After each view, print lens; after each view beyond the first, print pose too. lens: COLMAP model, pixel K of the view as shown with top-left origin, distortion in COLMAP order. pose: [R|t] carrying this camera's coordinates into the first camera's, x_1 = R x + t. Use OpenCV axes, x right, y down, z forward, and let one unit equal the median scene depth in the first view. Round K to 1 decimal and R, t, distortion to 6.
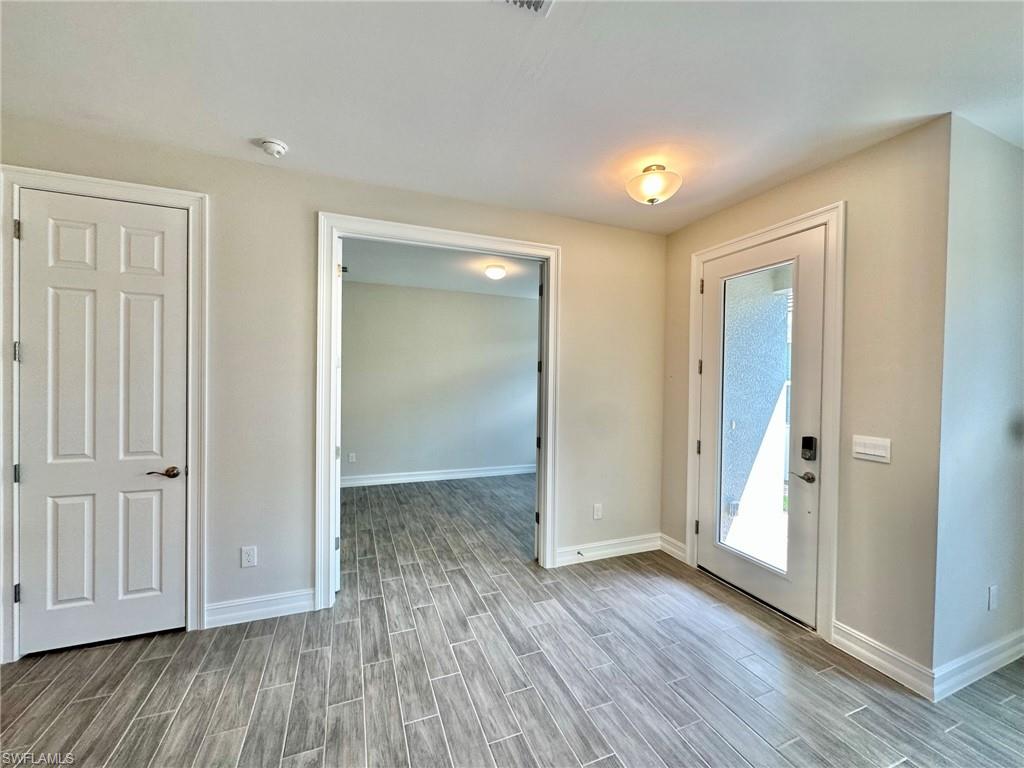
lens RADIAL K [[408.3, 0, 512.0], [0, 408.3, 382.3], [0, 0, 1]] dist [-0.002699, 0.000162]
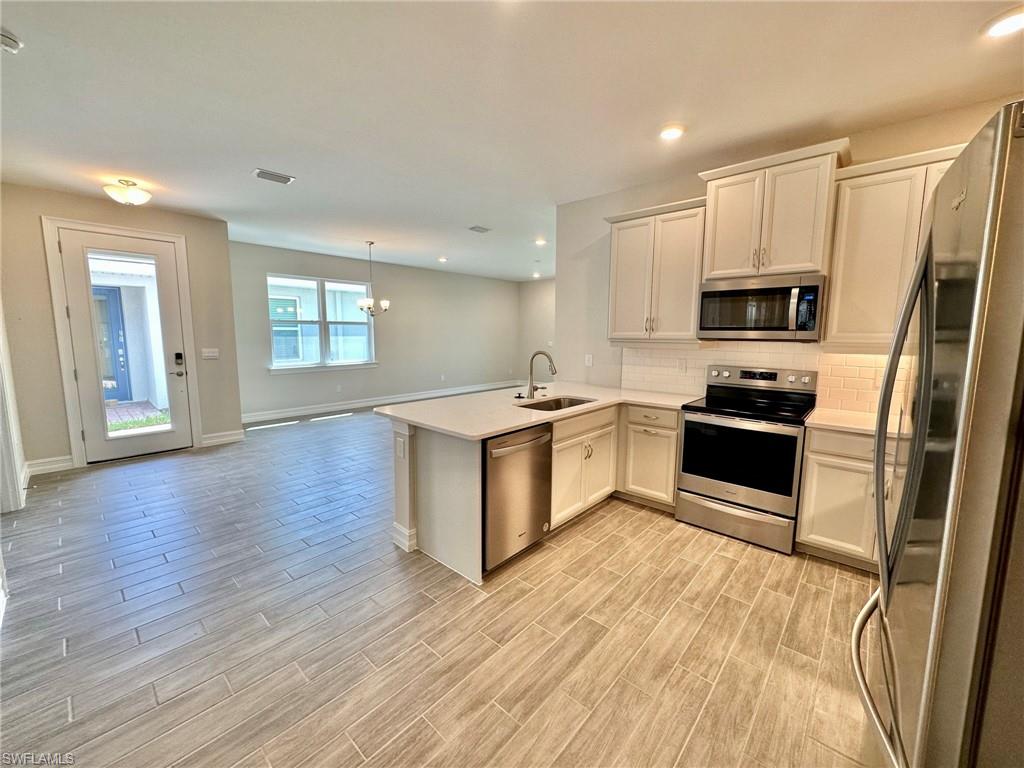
lens RADIAL K [[408.3, 0, 512.0], [0, 408.3, 382.3], [0, 0, 1]] dist [-0.002699, 0.000162]
pose [[-0.442698, -0.124600, 0.887971, -1.794657], [-0.003066, 0.990503, 0.137459, 0.000152], [-0.896666, 0.058131, -0.438876, 0.449923]]
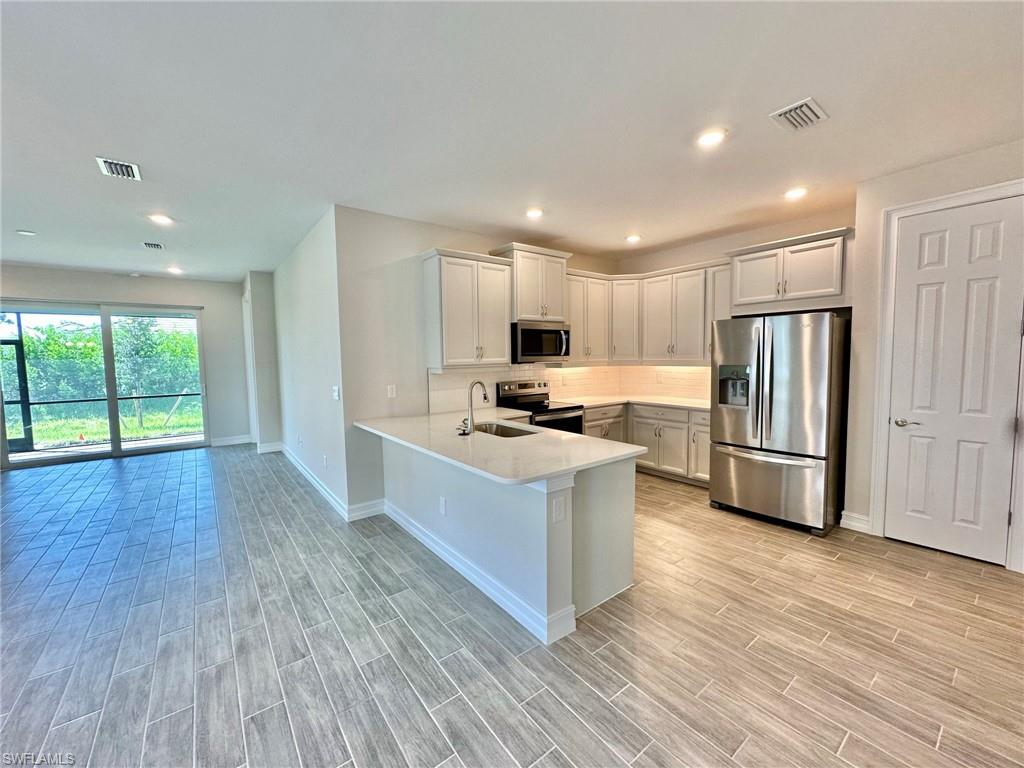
lens RADIAL K [[410.4, 0, 511.3], [0, 410.4, 382.4], [0, 0, 1]] dist [-0.004037, 0.000109]
pose [[-0.962162, 0.020355, -0.271718, -0.352412], [0.000116, 0.997236, 0.074293, -0.006655], [0.272479, 0.071450, -0.959505, 1.046457]]
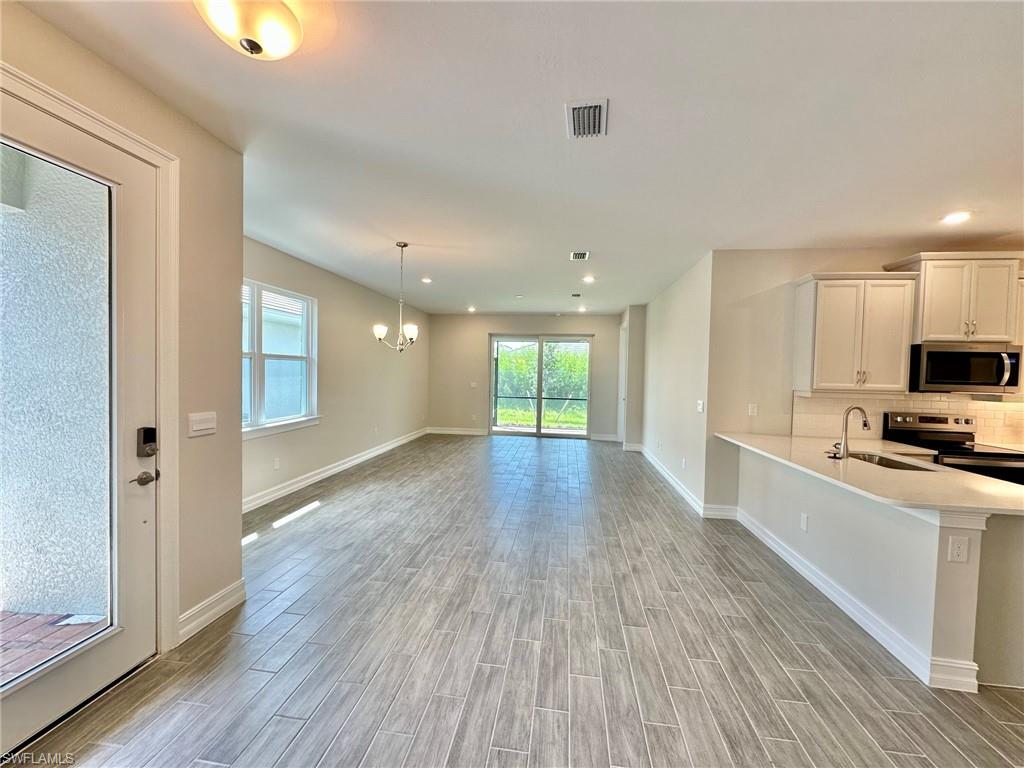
lens RADIAL K [[408.3, 0, 512.0], [0, 408.3, 382.3], [0, 0, 1]] dist [-0.002699, 0.000162]
pose [[-0.870873, -0.046579, 0.489296, -0.288632], [-0.029879, 0.998675, 0.041890, -0.010038], [-0.490599, 0.021861, -0.871111, 1.394363]]
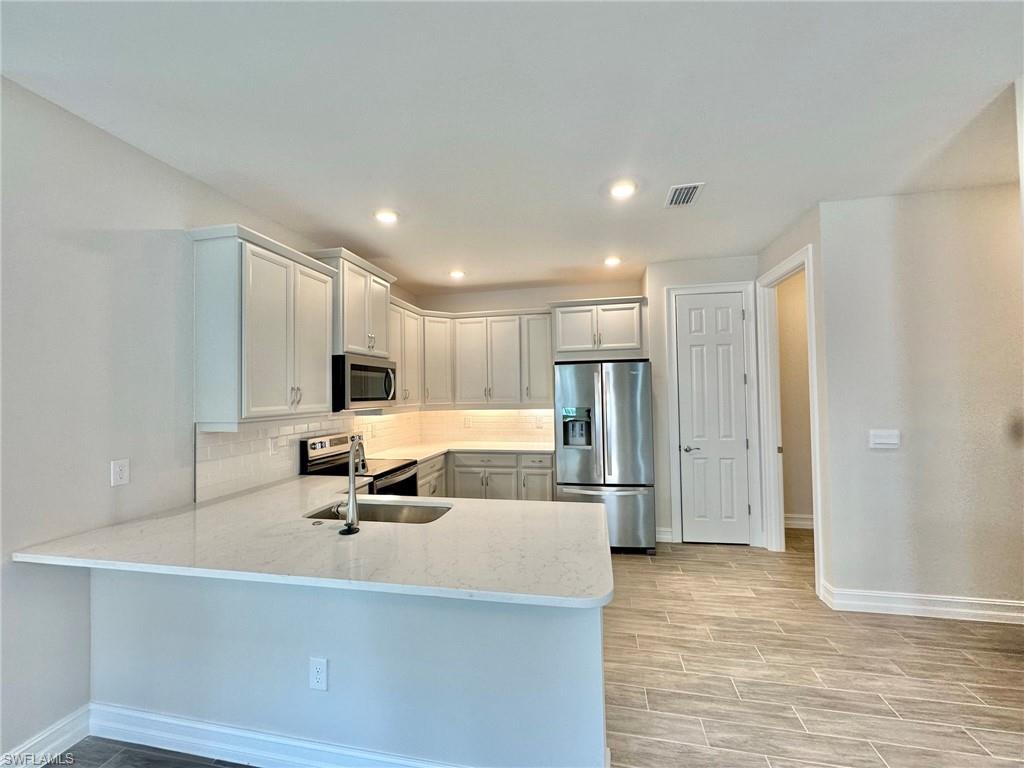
lens RADIAL K [[408.3, 0, 512.0], [0, 408.3, 382.3], [0, 0, 1]] dist [-0.002699, 0.000162]
pose [[-0.551892, -0.025788, -0.833517, -0.082207], [0.001910, 0.999480, -0.032188, -0.004803], [0.833913, -0.019356, -0.551556, 0.479099]]
